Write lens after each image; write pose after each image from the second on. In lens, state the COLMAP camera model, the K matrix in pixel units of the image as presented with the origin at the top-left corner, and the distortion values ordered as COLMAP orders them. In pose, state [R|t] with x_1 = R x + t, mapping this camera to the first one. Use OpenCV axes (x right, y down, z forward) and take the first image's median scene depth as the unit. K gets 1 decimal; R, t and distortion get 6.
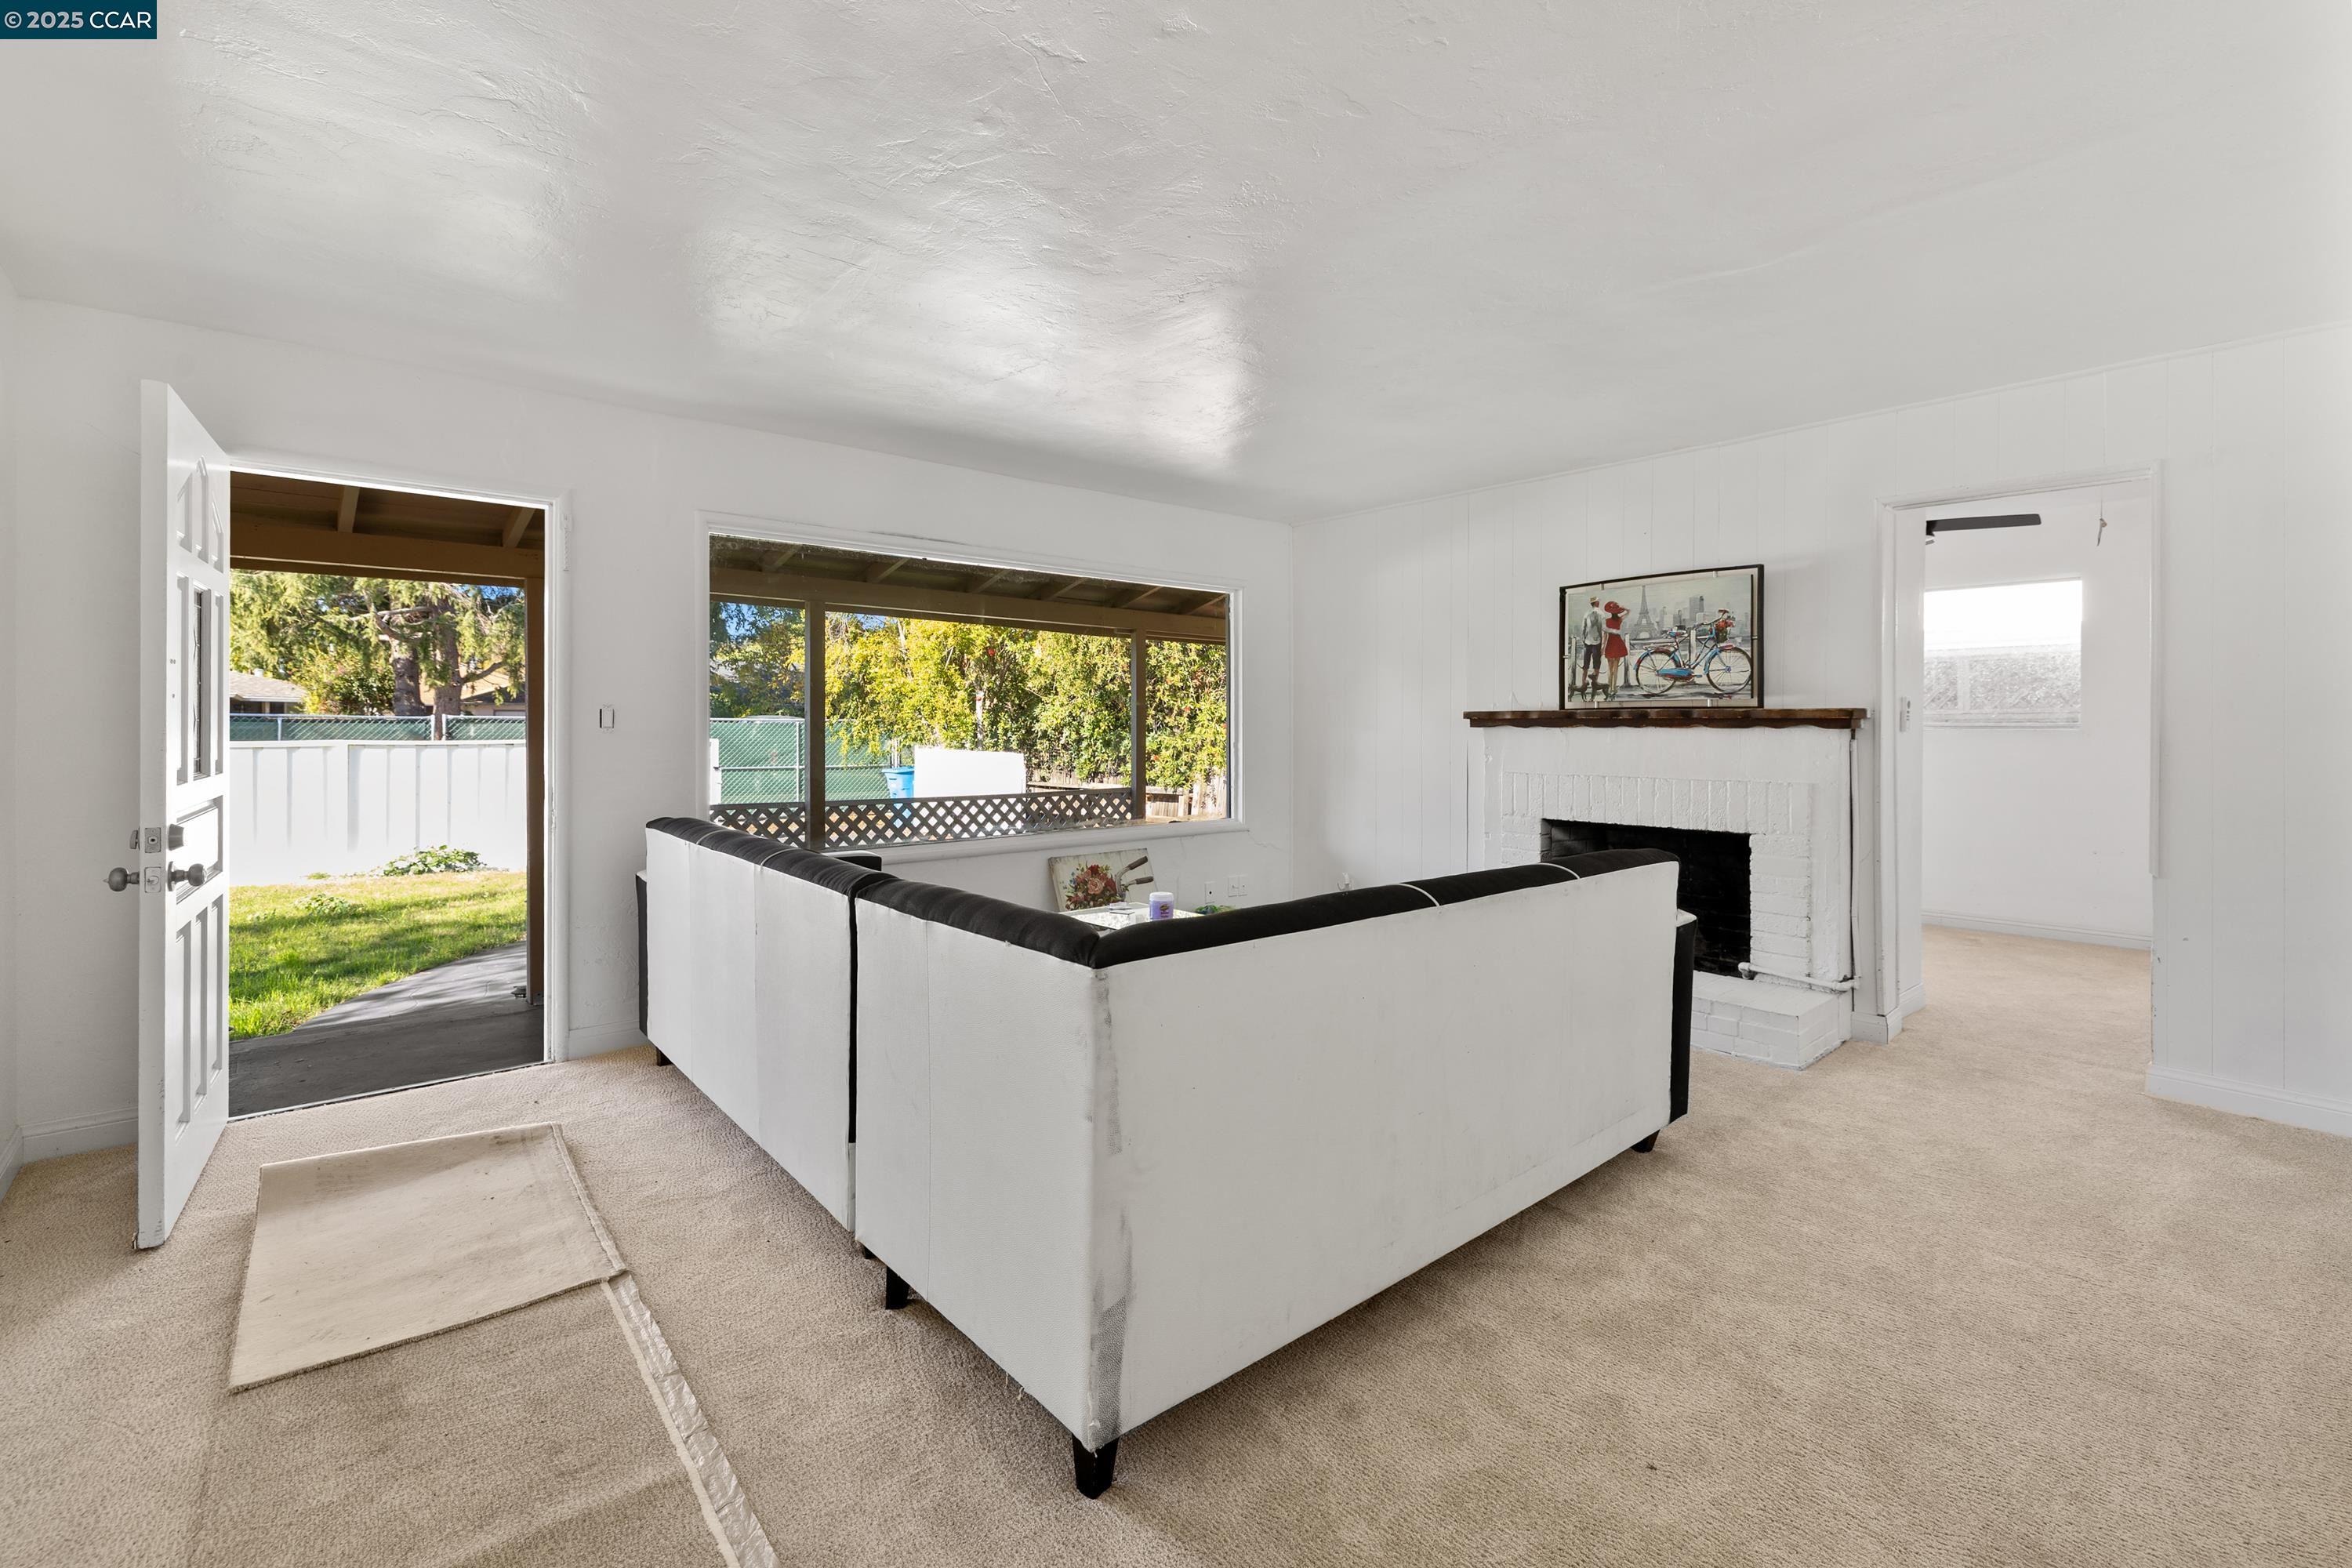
lens RADIAL K [[1032.1, 0, 1181.3], [0, 1032.1, 725.7], [0, 0, 1]] dist [0.001425, 0.000344]
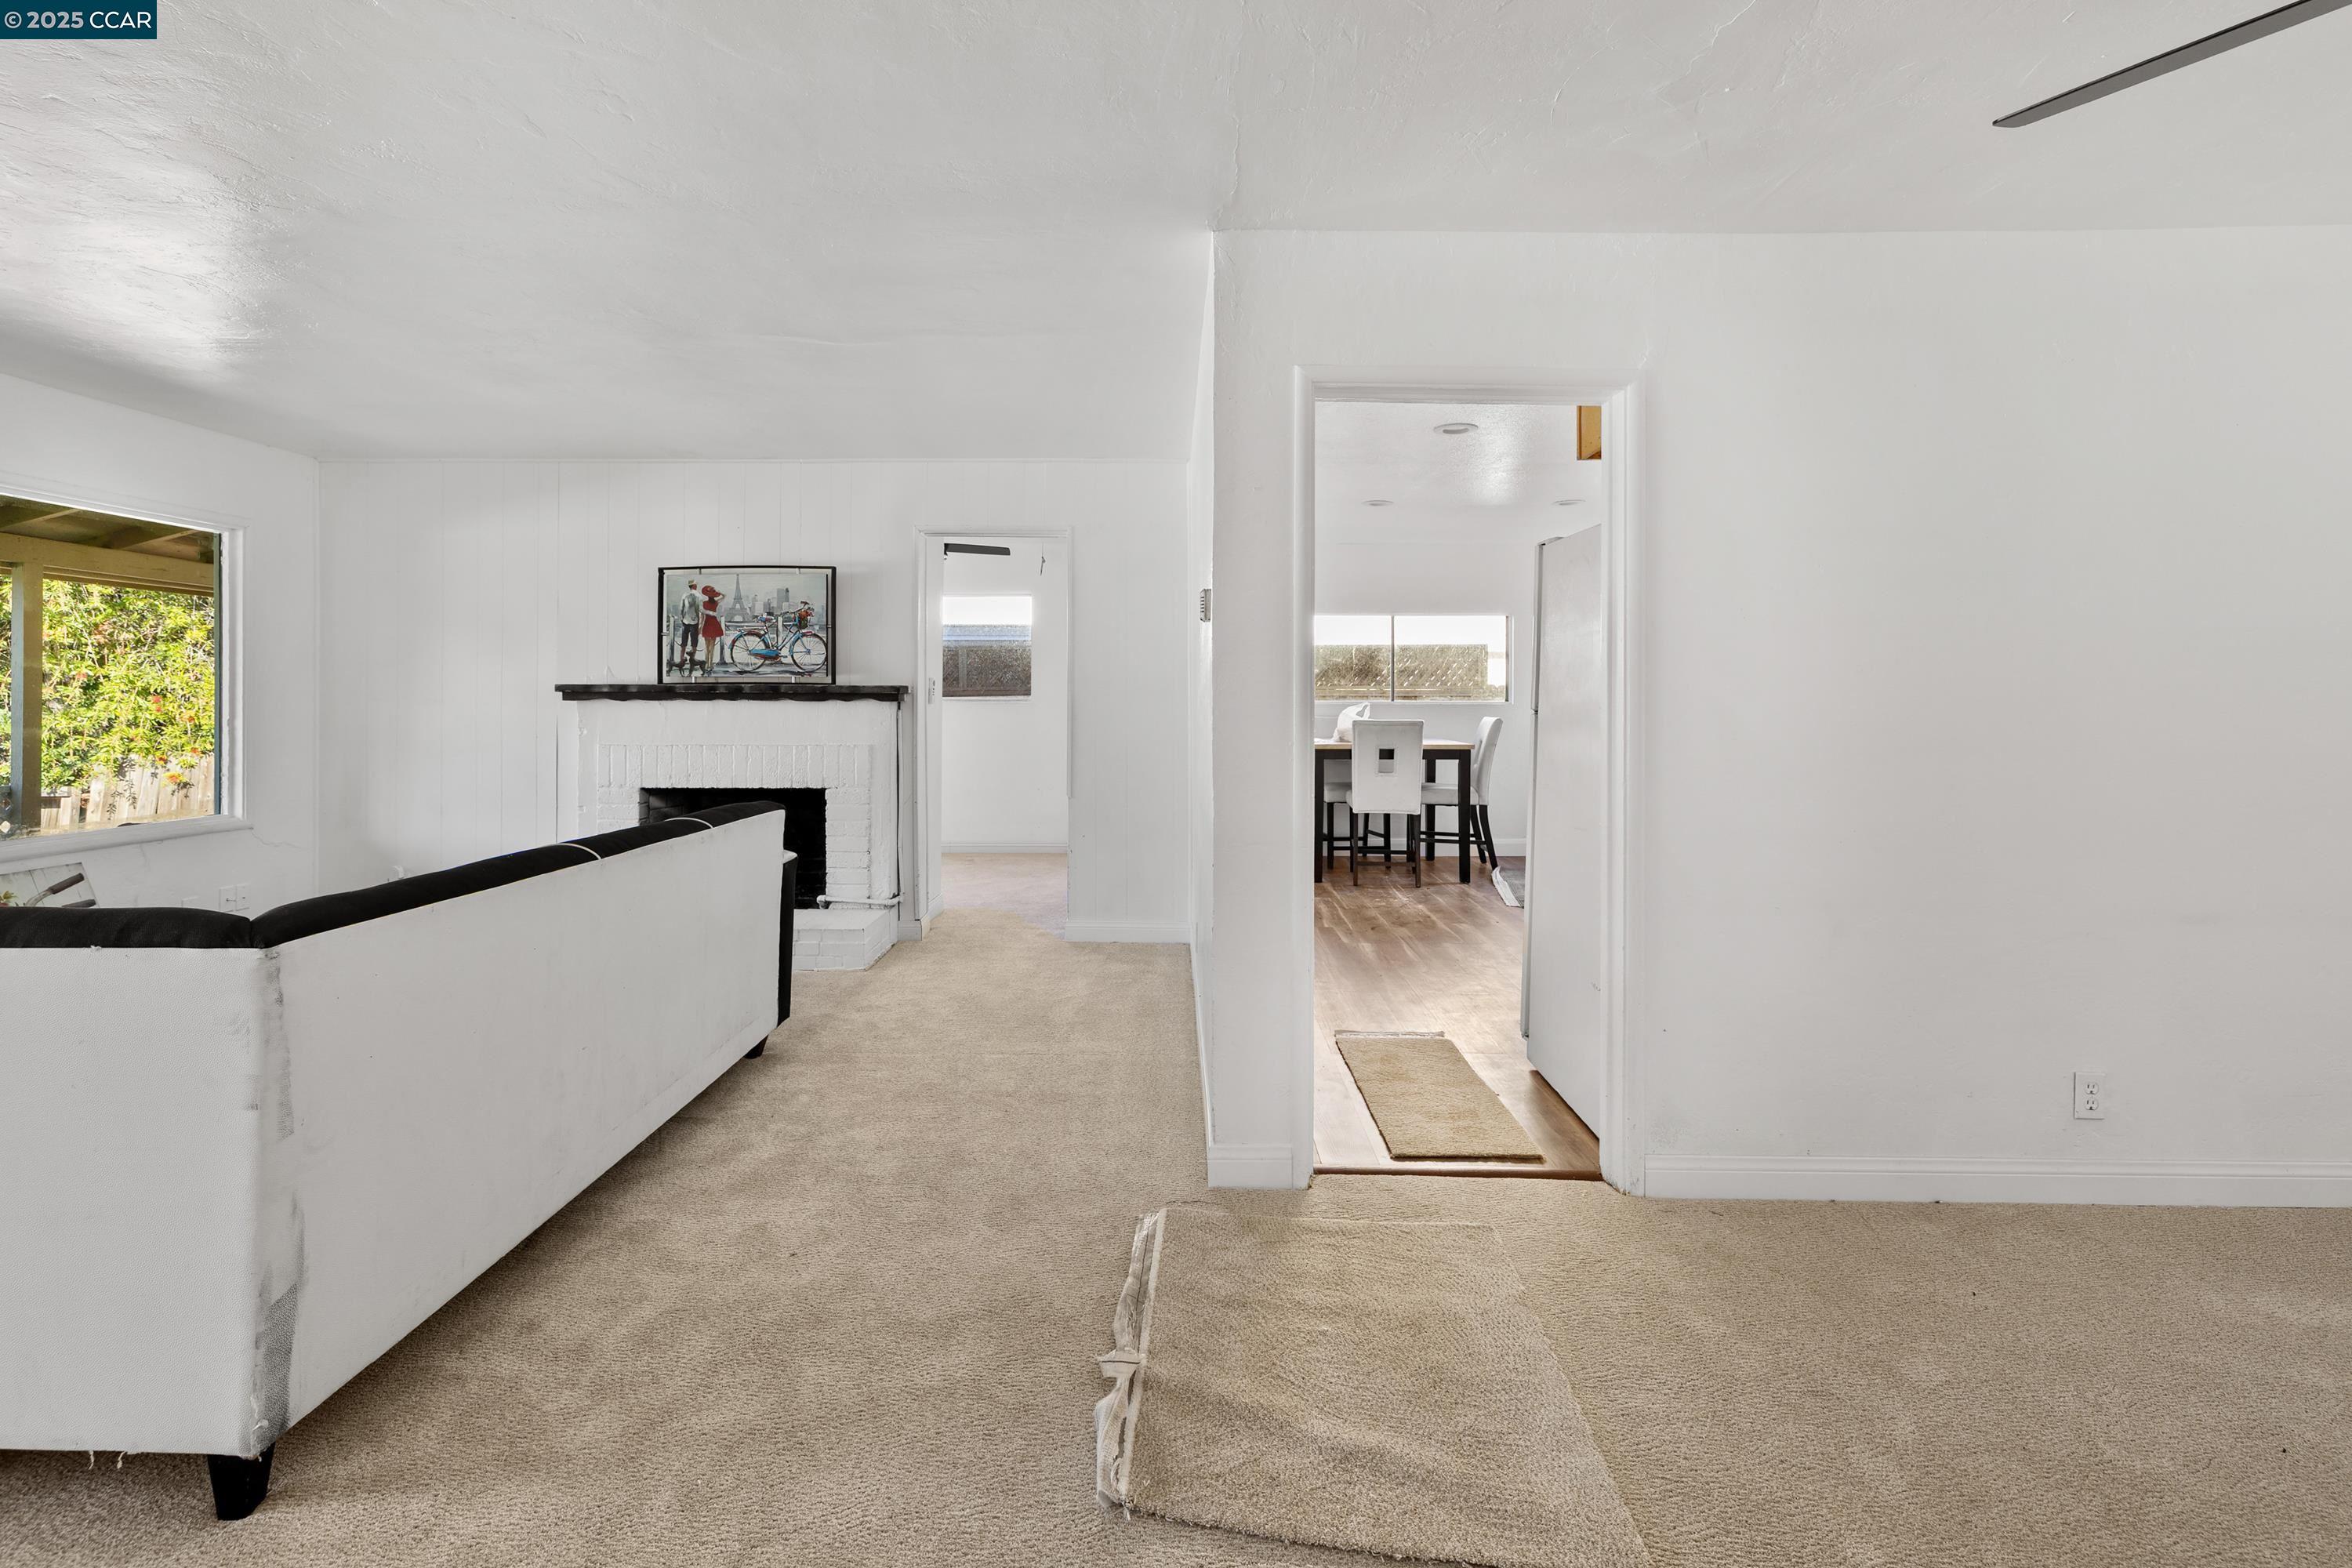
lens RADIAL K [[1032.8, 0, 1164.6], [0, 1032.8, 709.6], [0, 0, 1]] dist [-0.000165, 0.000391]
pose [[0.662051, -0.005943, 0.749435, -0.102631], [-0.000840, 0.999962, 0.008672, 0.001645], [-0.749458, -0.006371, 0.662021, -0.108804]]
